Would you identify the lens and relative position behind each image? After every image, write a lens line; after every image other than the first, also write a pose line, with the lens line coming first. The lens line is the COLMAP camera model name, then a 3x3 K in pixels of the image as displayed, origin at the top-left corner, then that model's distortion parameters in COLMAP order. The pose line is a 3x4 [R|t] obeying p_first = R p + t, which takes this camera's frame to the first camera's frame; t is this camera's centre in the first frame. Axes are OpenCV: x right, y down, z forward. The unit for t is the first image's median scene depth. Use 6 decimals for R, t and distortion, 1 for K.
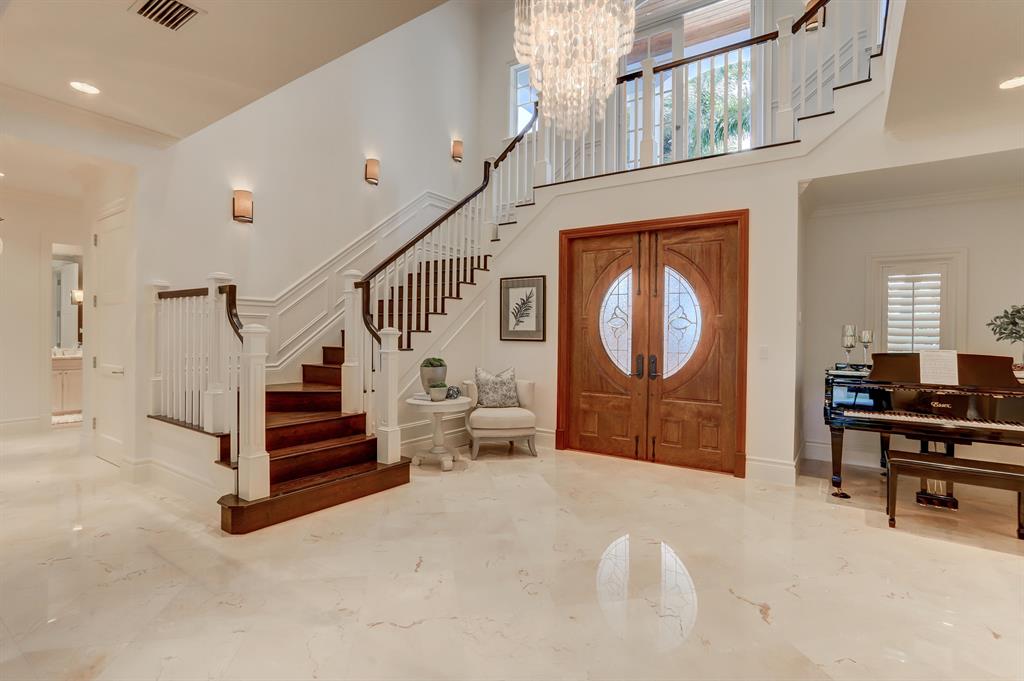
lens RADIAL K [[493.6, 0, 512.3], [0, 493.6, 336.8], [0, 0, 1]] dist [-0.069391, 0.042246]
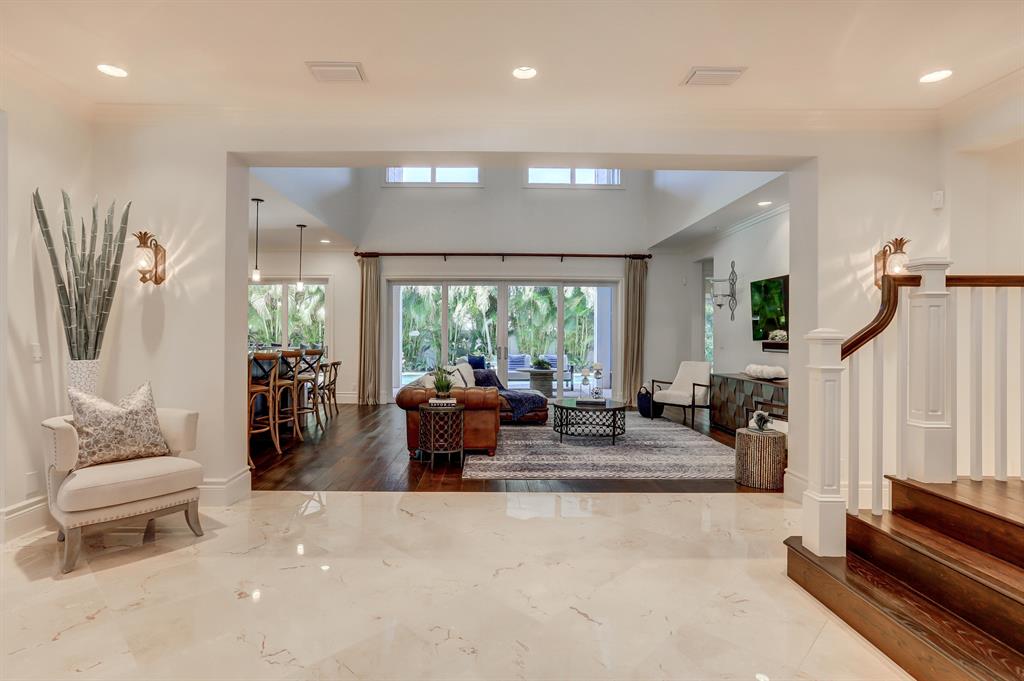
lens RADIAL K [[520.2, 0, 493.1], [0, 520.2, 336.6], [0, 0, 1]] dist [-0.061244, 0.049348]
pose [[-0.818699, -0.014298, -0.574044, 0.239180], [-0.017289, 0.999851, -0.000247, -0.001809], [0.573962, 0.009723, -0.818824, 0.875035]]
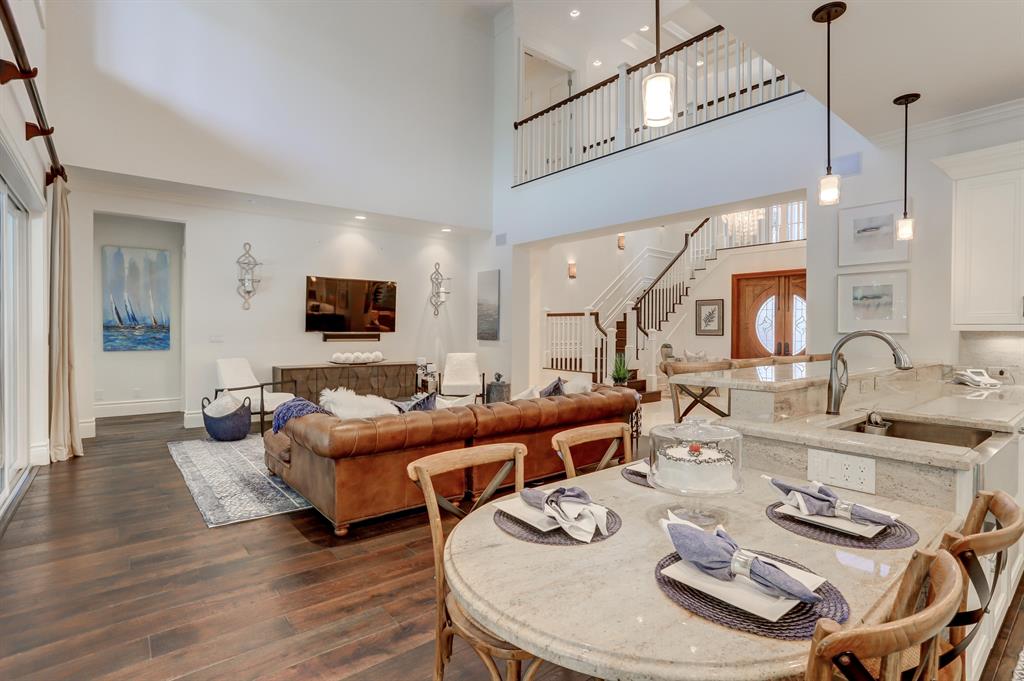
lens RADIAL K [[496.4, 0, 511.8], [0, 496.4, 337.4], [0, 0, 1]] dist [-0.073745, 0.041066]
pose [[0.959377, -0.000121, -0.282127, -0.191565], [0.001410, 0.999989, 0.004367, 0.007610], [0.282123, -0.004588, 0.959367, -1.060943]]
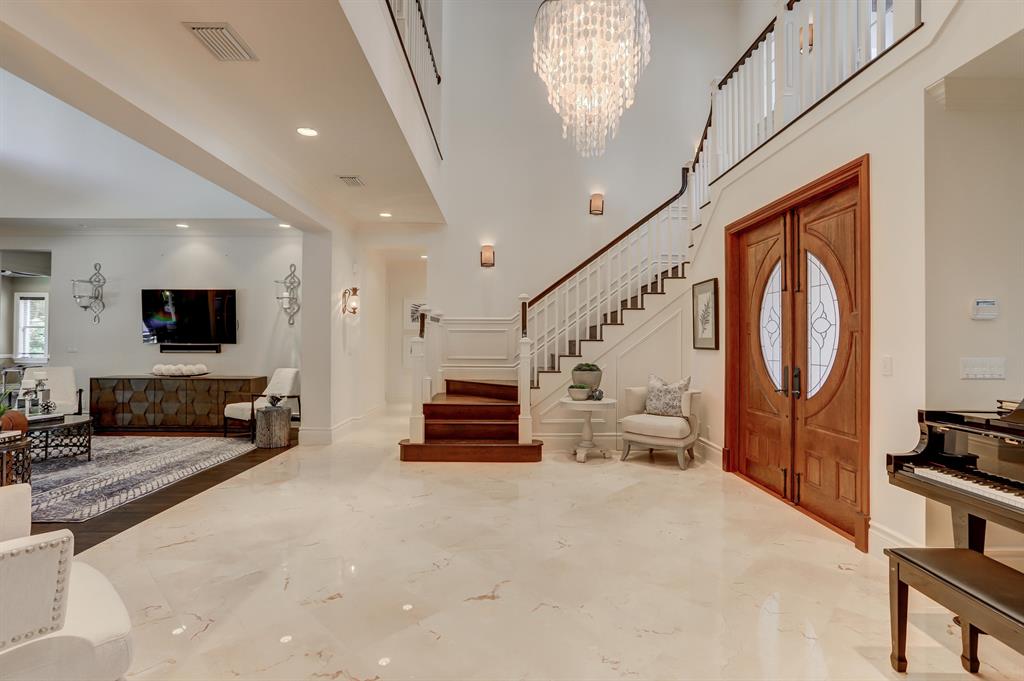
lens RADIAL K [[493.6, 0, 512.3], [0, 493.6, 336.8], [0, 0, 1]] dist [-0.069391, 0.042246]
pose [[0.583879, -0.016406, -0.811675, 0.648391], [-0.001831, 0.999767, -0.021525, 0.006019], [0.811838, 0.014054, 0.583713, 0.183724]]
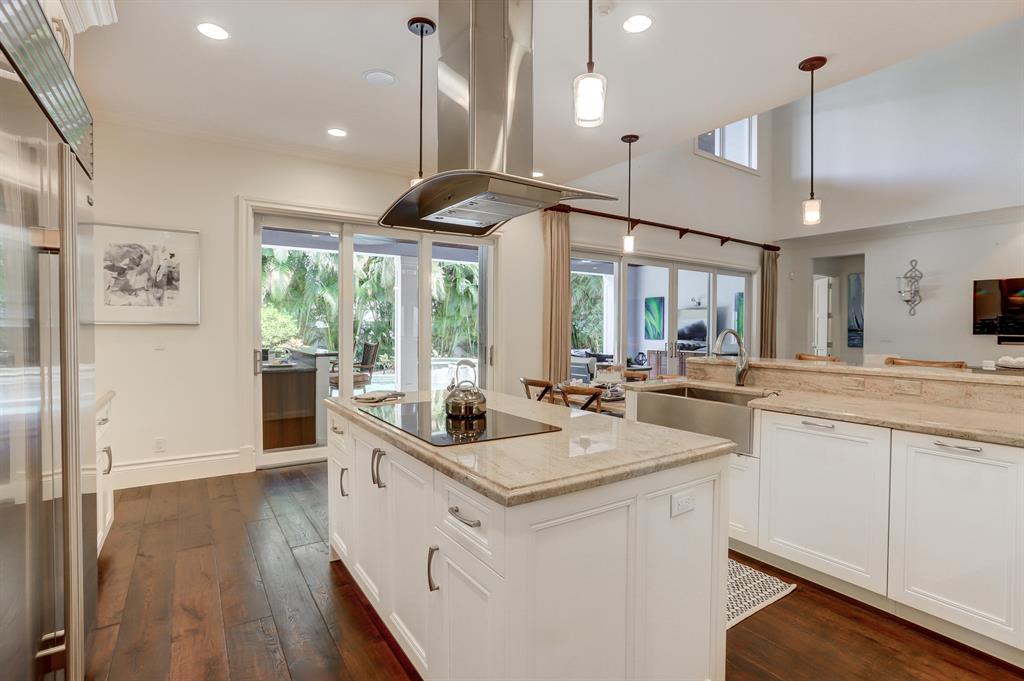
lens RADIAL K [[496.4, 0, 511.8], [0, 496.4, 337.4], [0, 0, 1]] dist [-0.073745, 0.041066]
pose [[-0.377658, 0.005704, -0.925928, 0.683151], [-0.014239, 0.999827, 0.011966, 0.007314], [0.925836, 0.017703, -0.377511, -0.605698]]
